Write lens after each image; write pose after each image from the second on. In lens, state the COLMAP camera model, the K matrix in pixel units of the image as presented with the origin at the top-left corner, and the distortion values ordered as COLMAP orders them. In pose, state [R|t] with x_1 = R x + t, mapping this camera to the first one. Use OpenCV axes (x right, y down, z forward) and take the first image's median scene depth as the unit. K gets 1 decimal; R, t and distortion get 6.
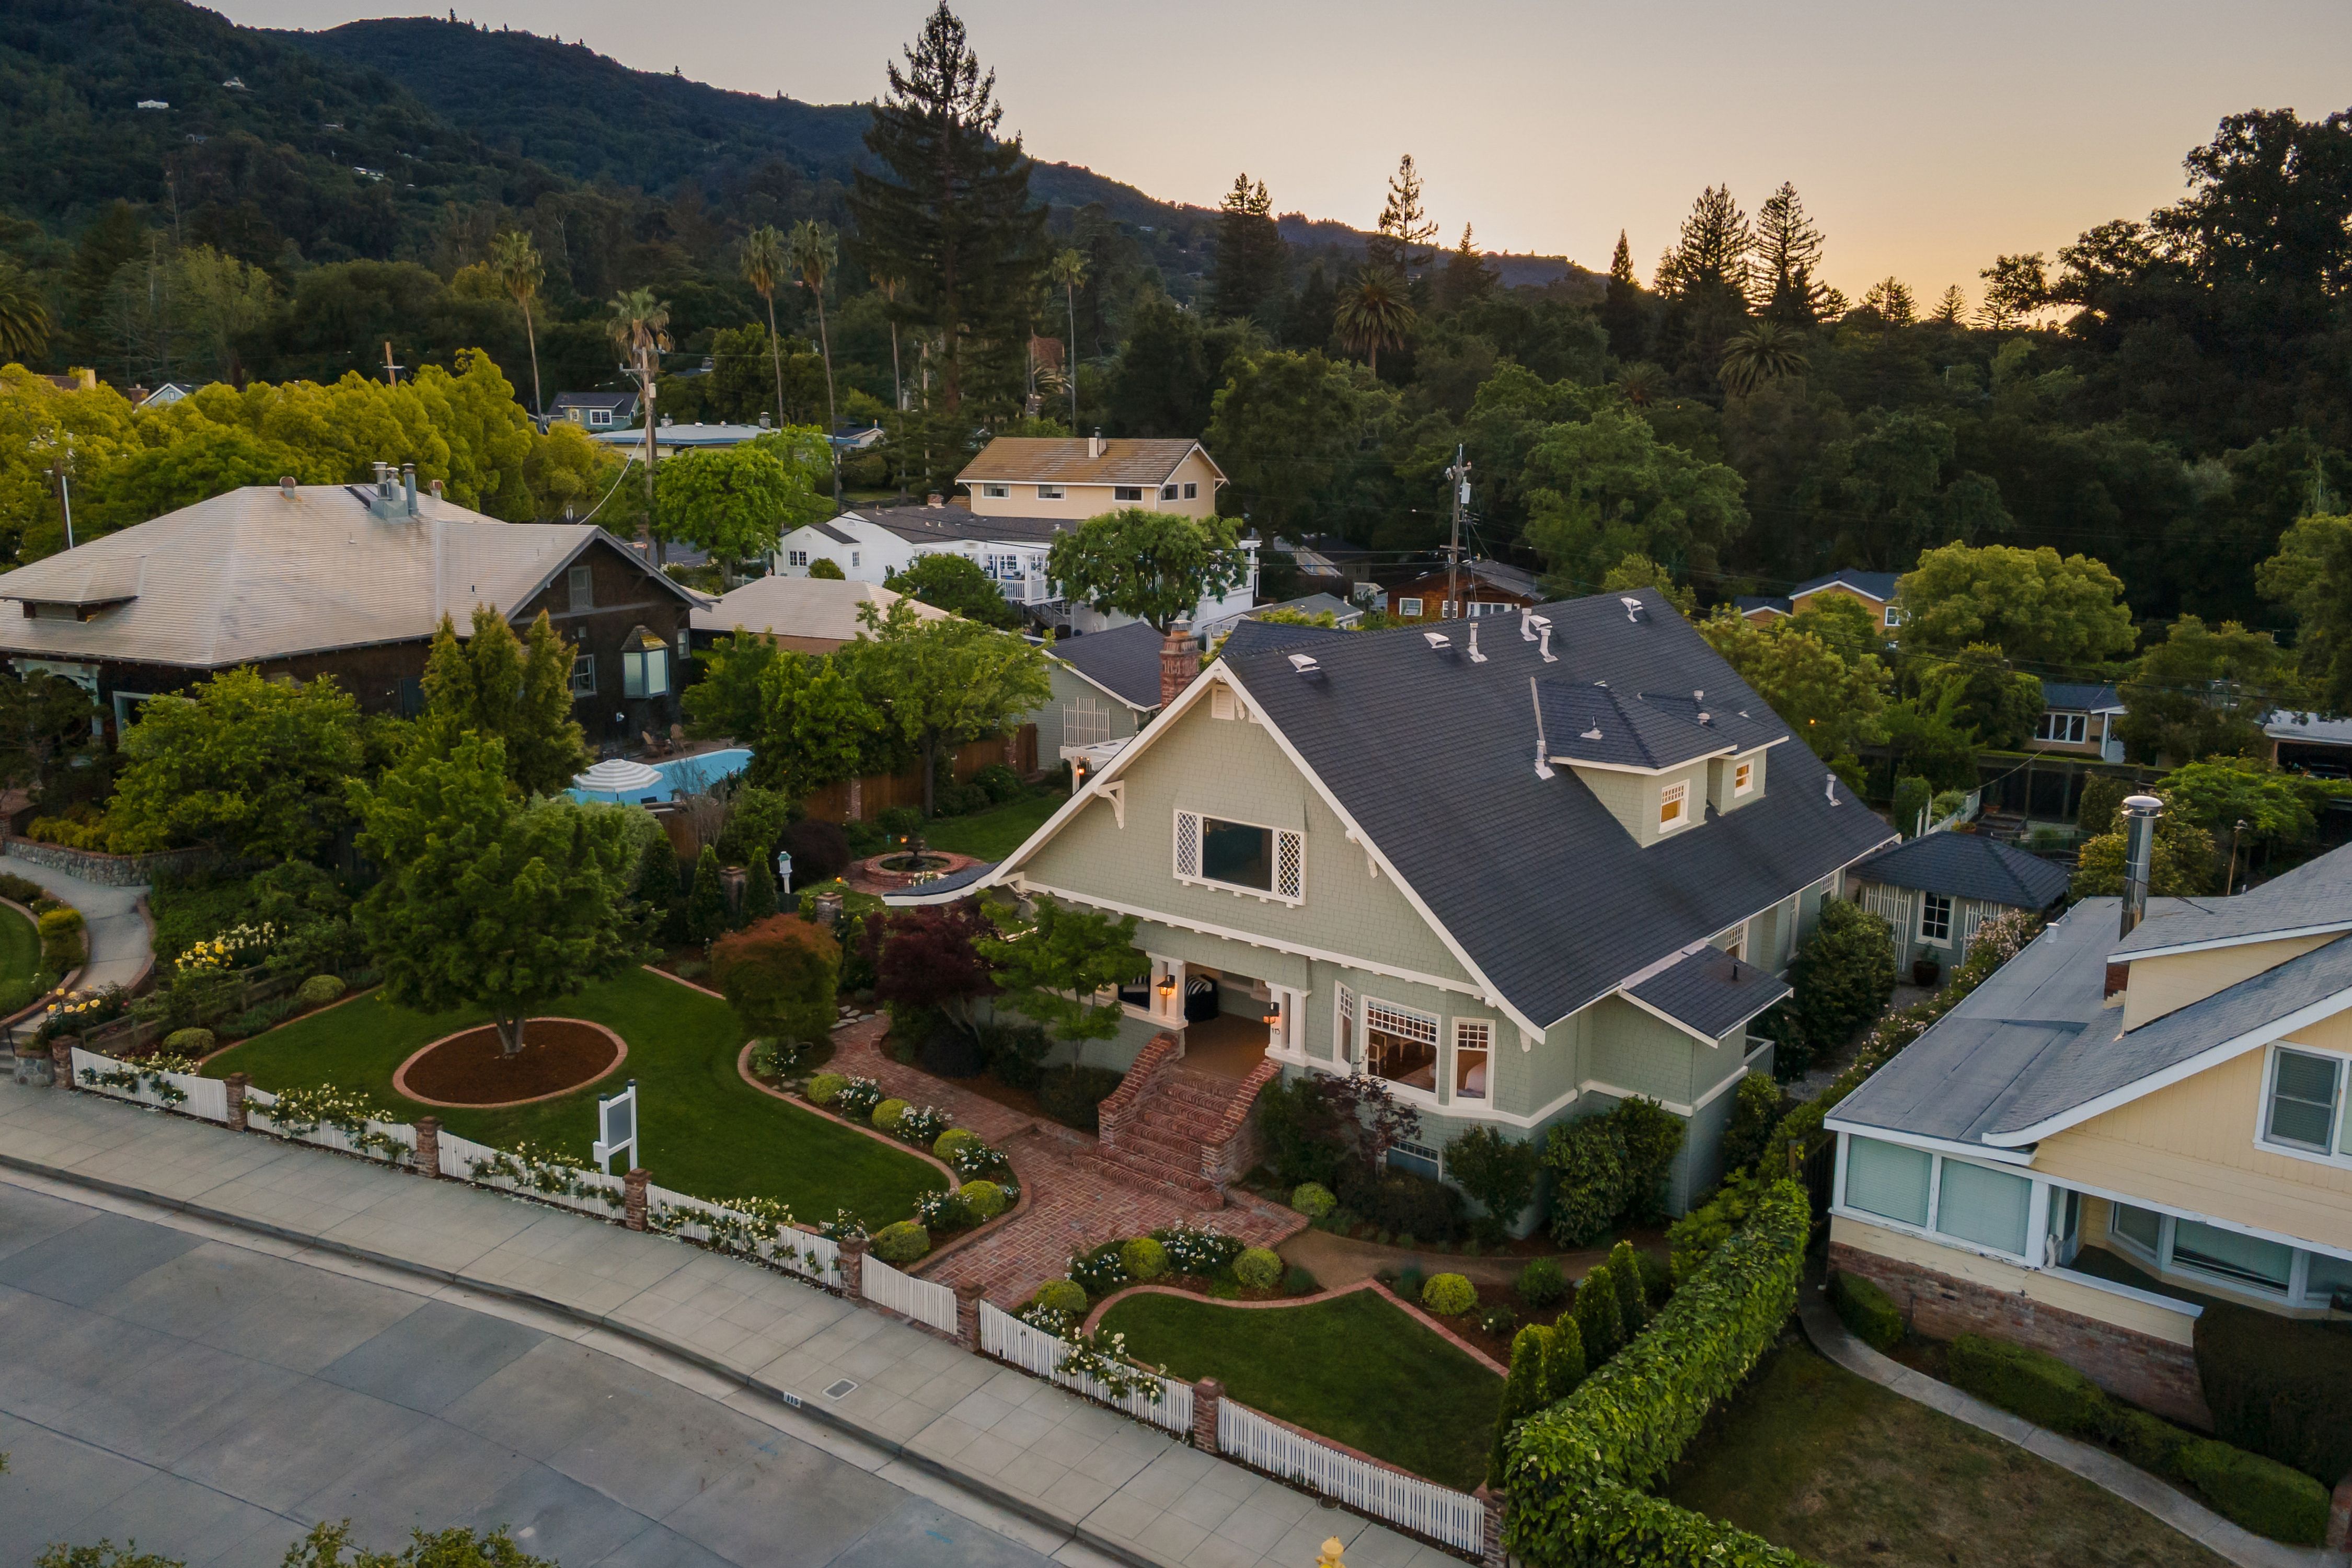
lens RADIAL K [[1733.8, 0, 1219.5], [0, 1733.8, 754.7], [0, 0, 1]] dist [0.027977, 0.025667]
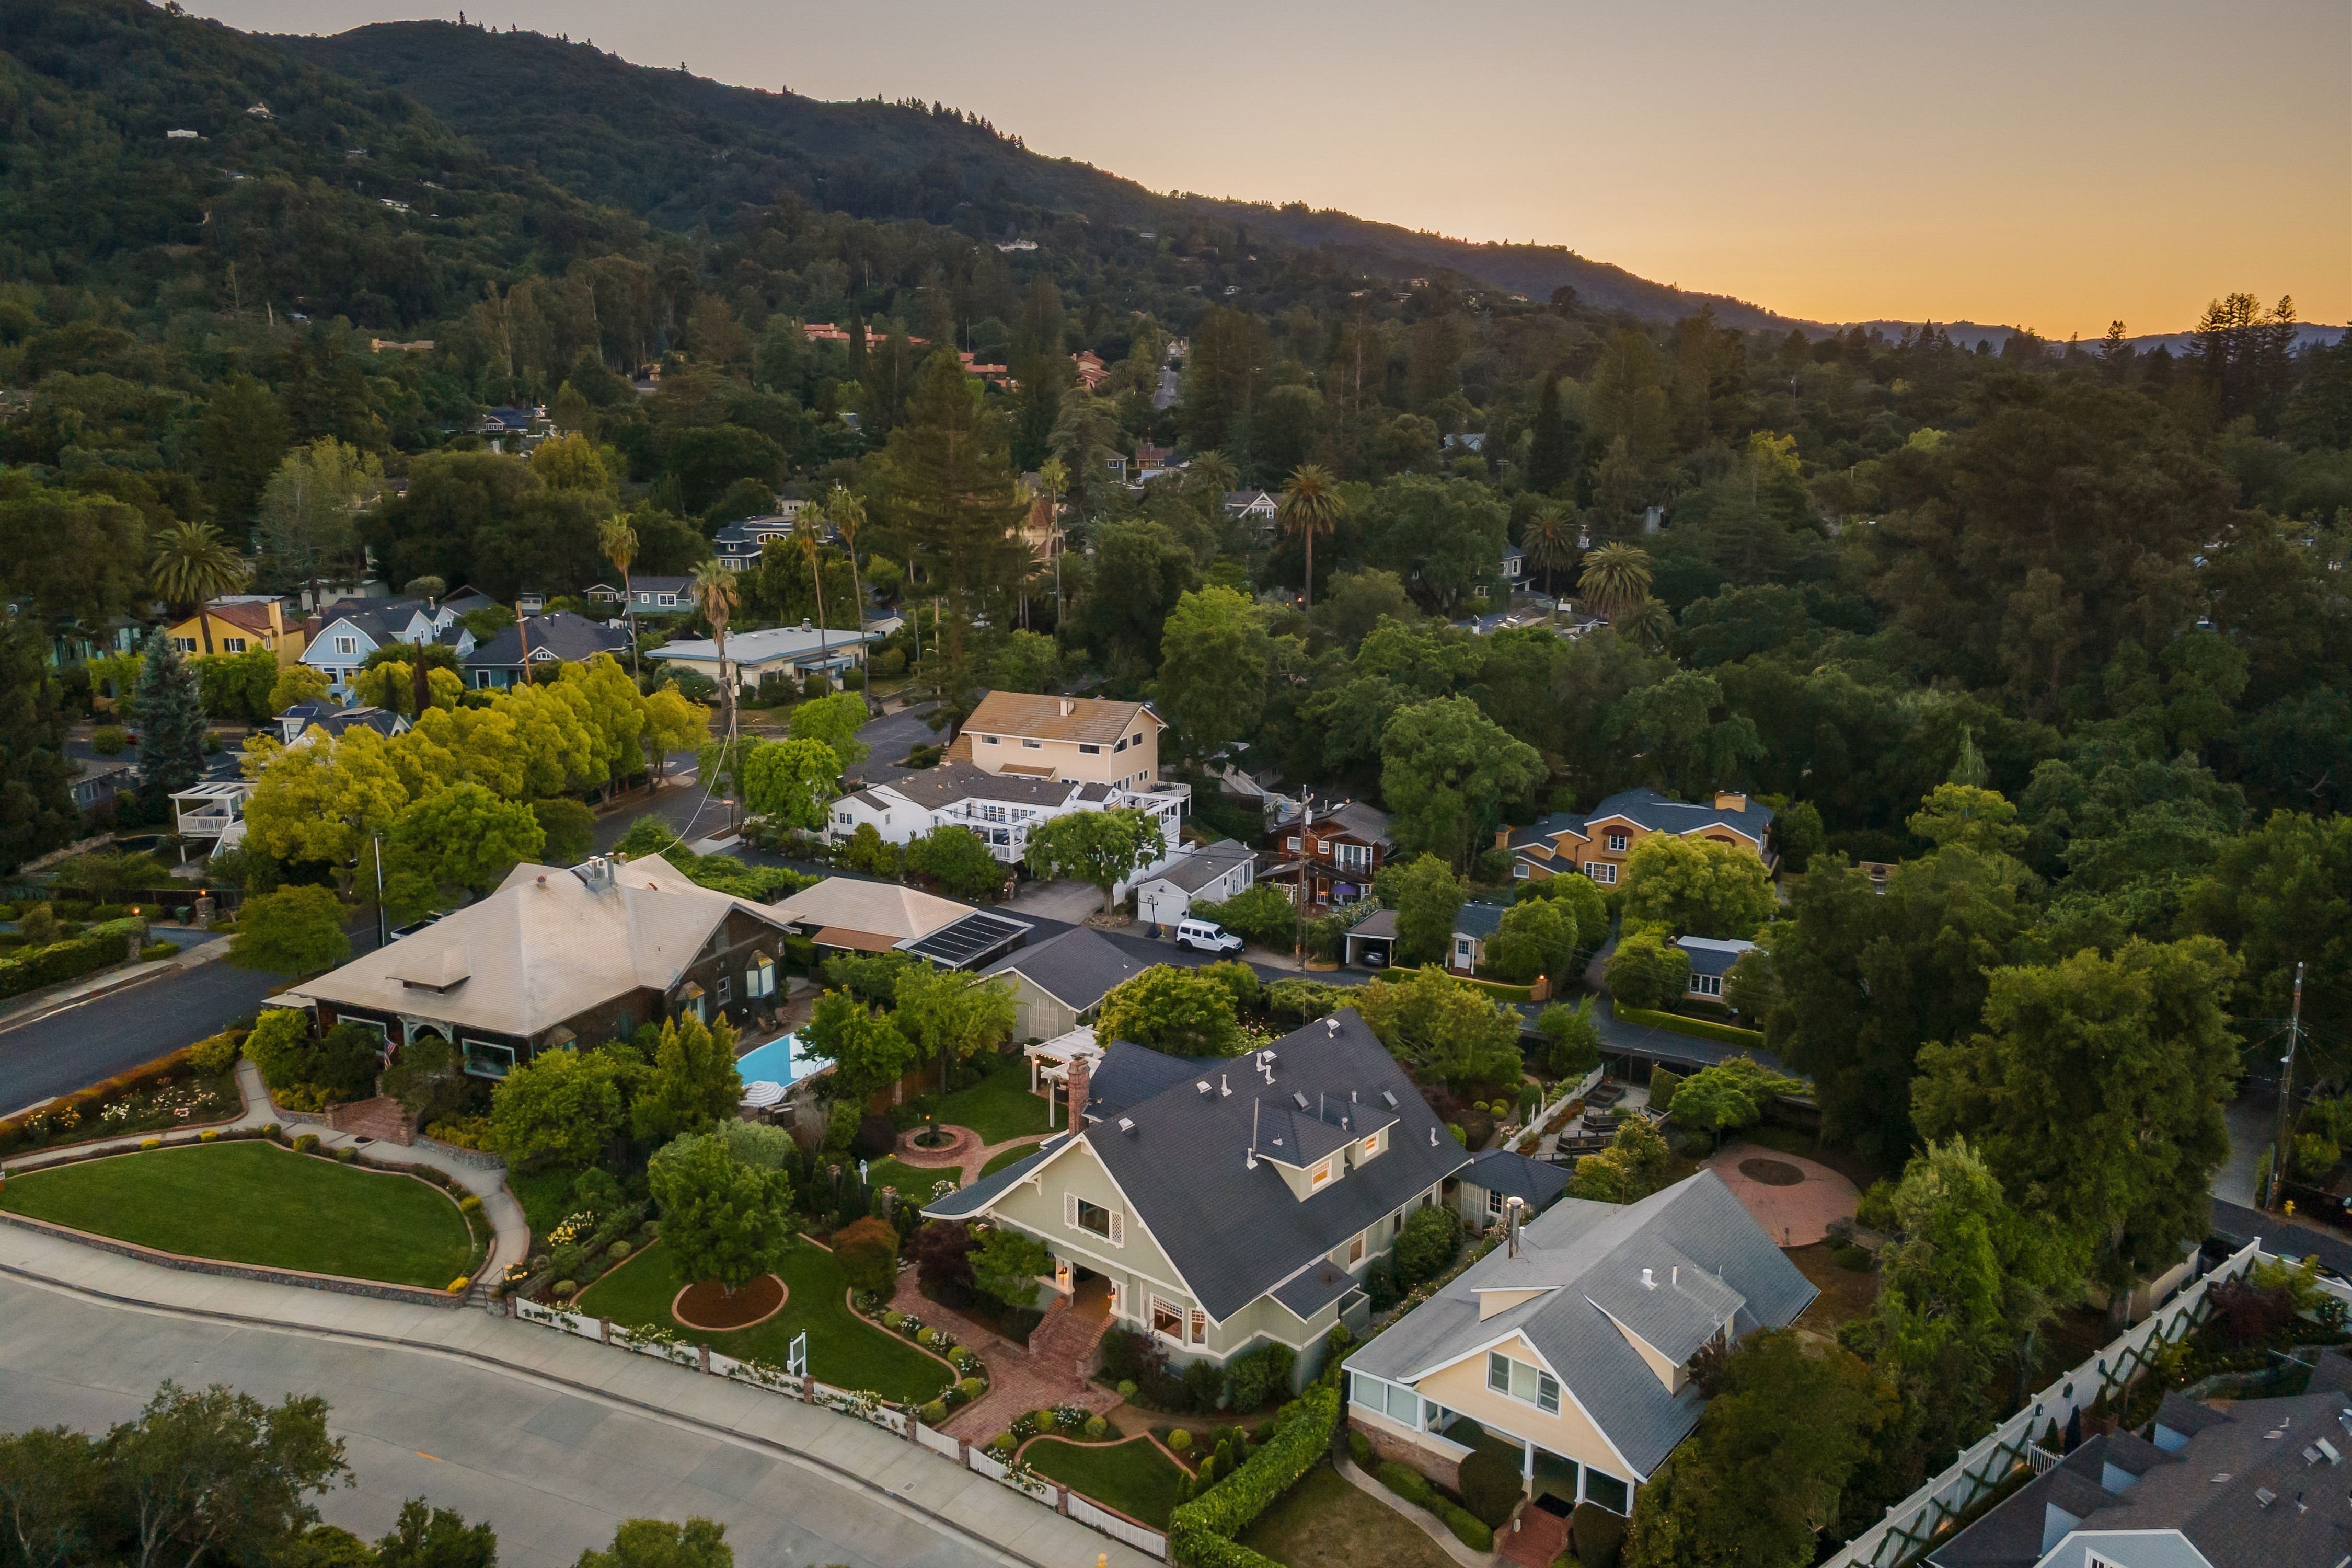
lens RADIAL K [[1733.8, 0, 1223.9], [0, 1733.8, 792.2], [0, 0, 1]] dist [0.027977, 0.025667]
pose [[0.999990, -0.002852, -0.003420, 0.132344], [0.002986, 0.999202, 0.039830, -0.404443], [0.003303, -0.039840, 0.999201, -0.796849]]
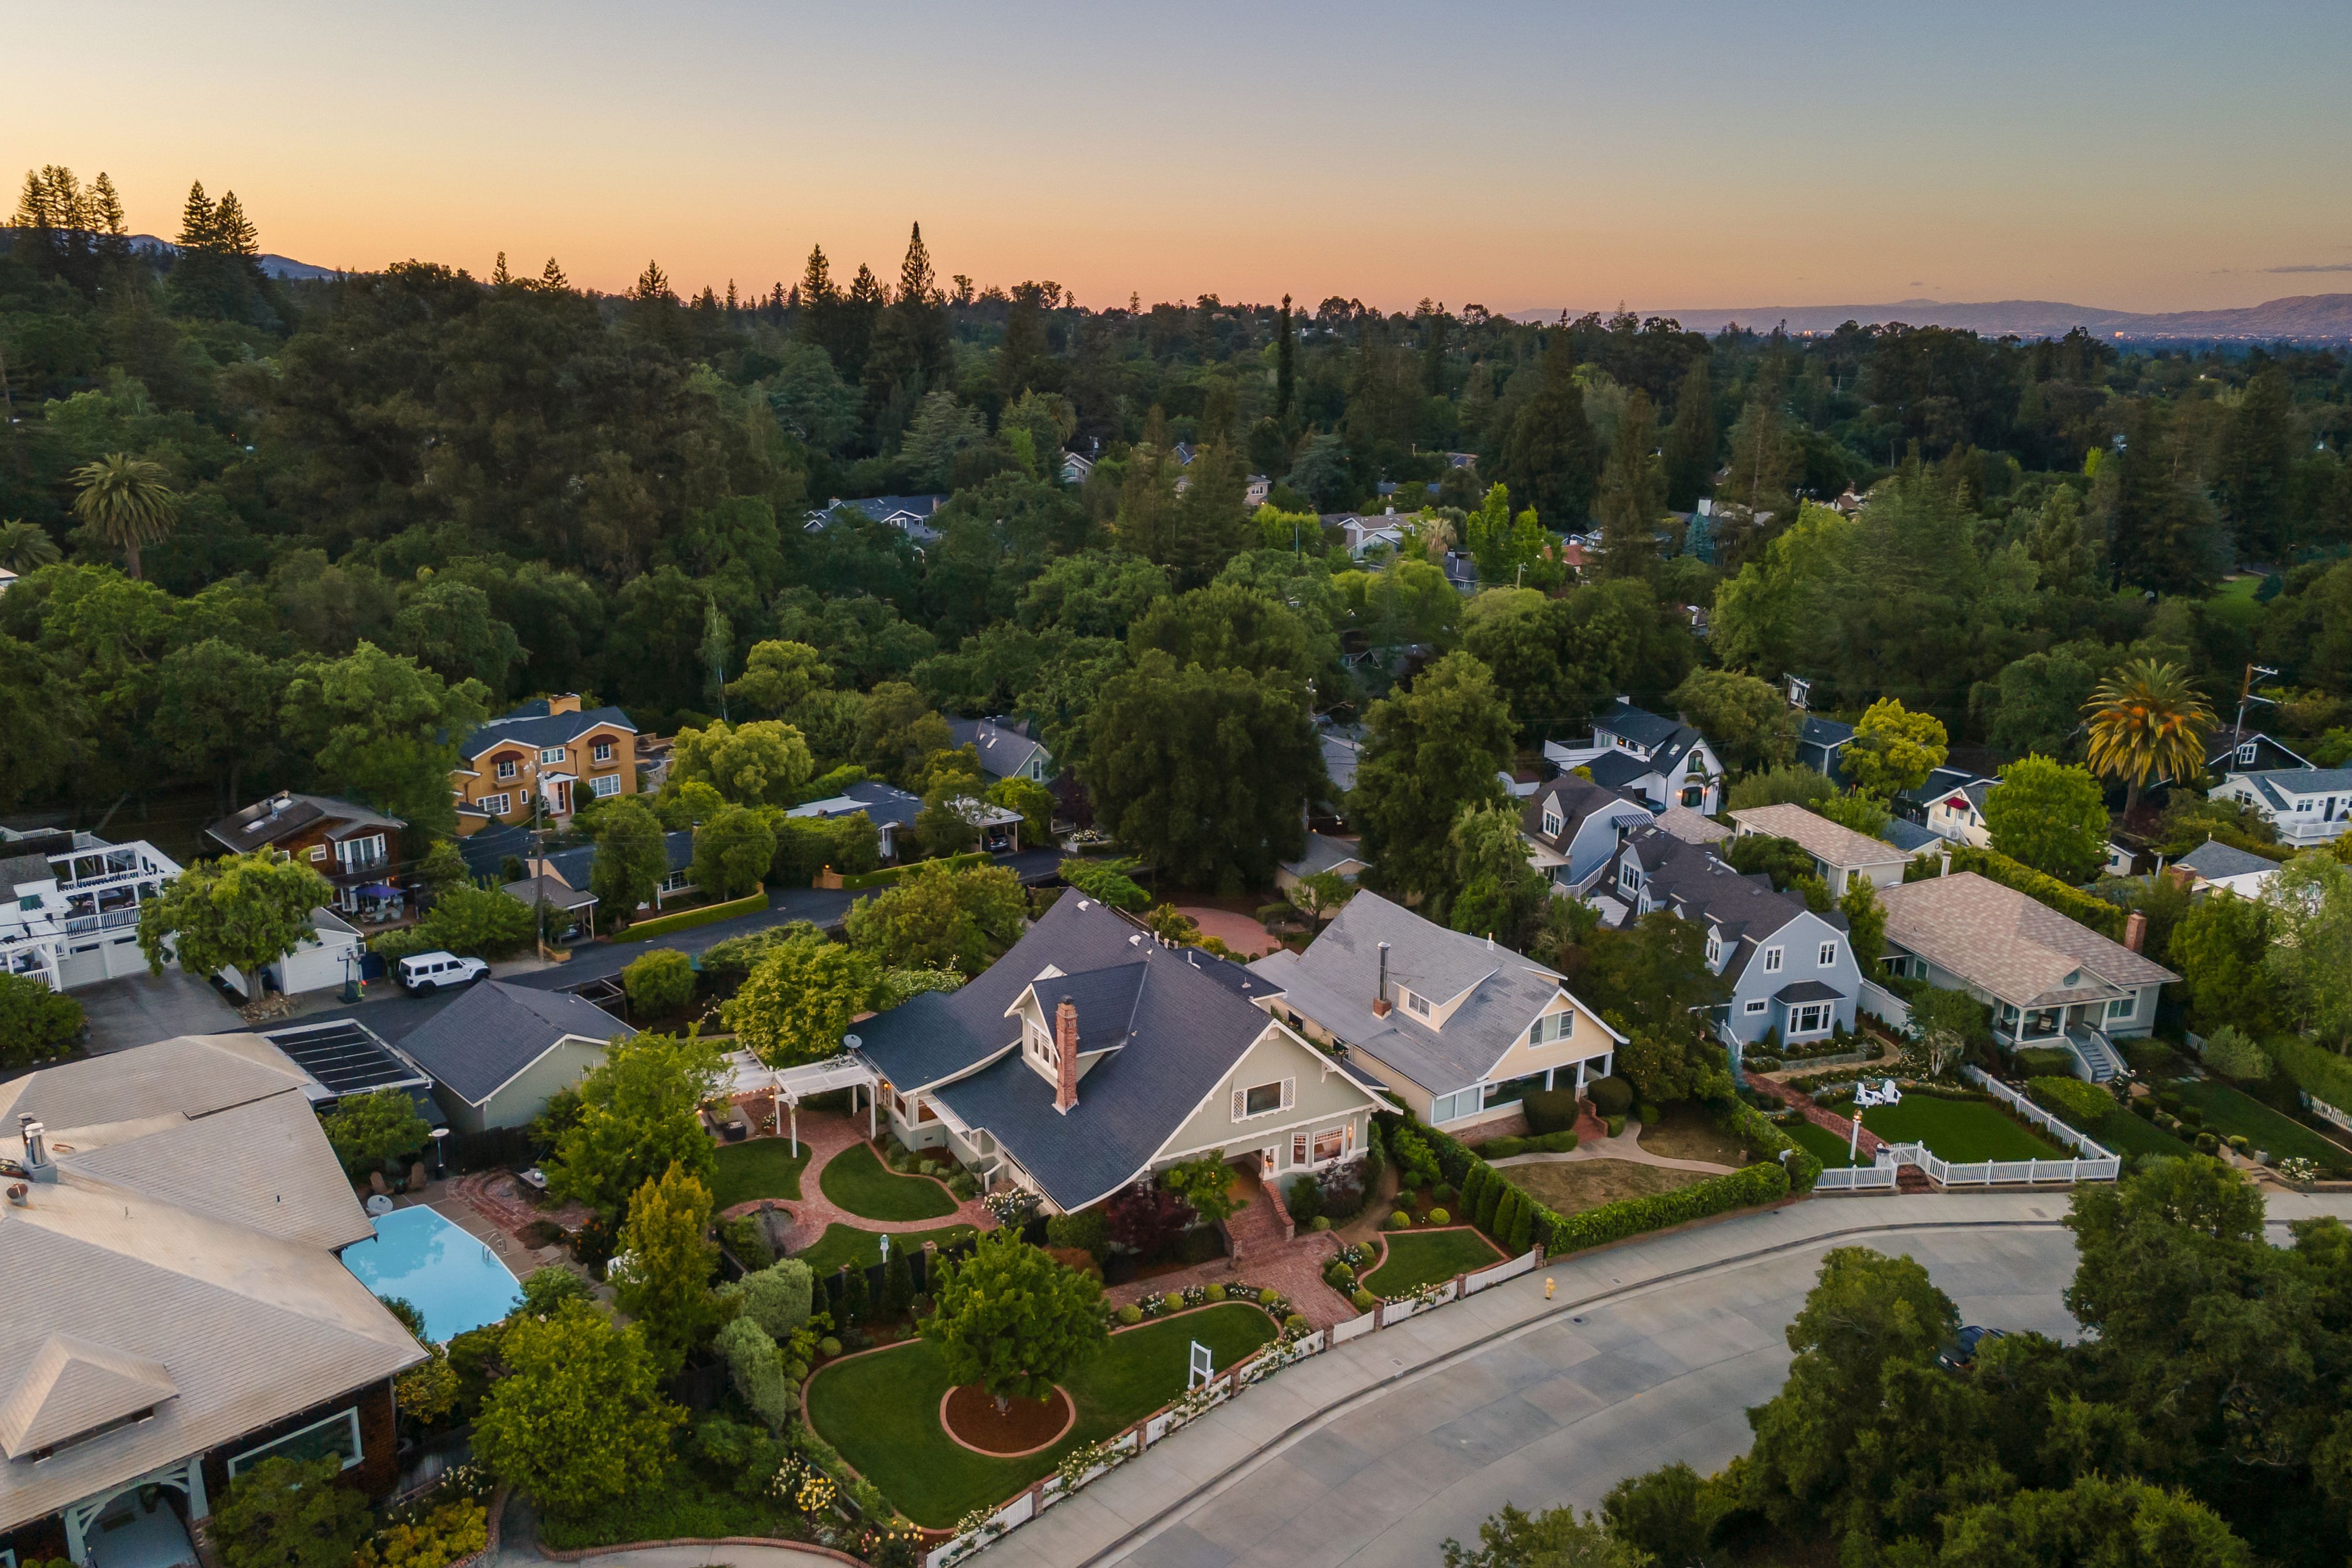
lens RADIAL K [[1733.8, 0, 1180.4], [0, 1733.8, 788.0], [0, 0, 1]] dist [0.027977, 0.025667]
pose [[0.353755, -0.244405, 0.902842, -1.434344], [0.148624, 0.967682, 0.203724, -0.588211], [-0.923455, 0.062116, 0.378646, 0.191706]]
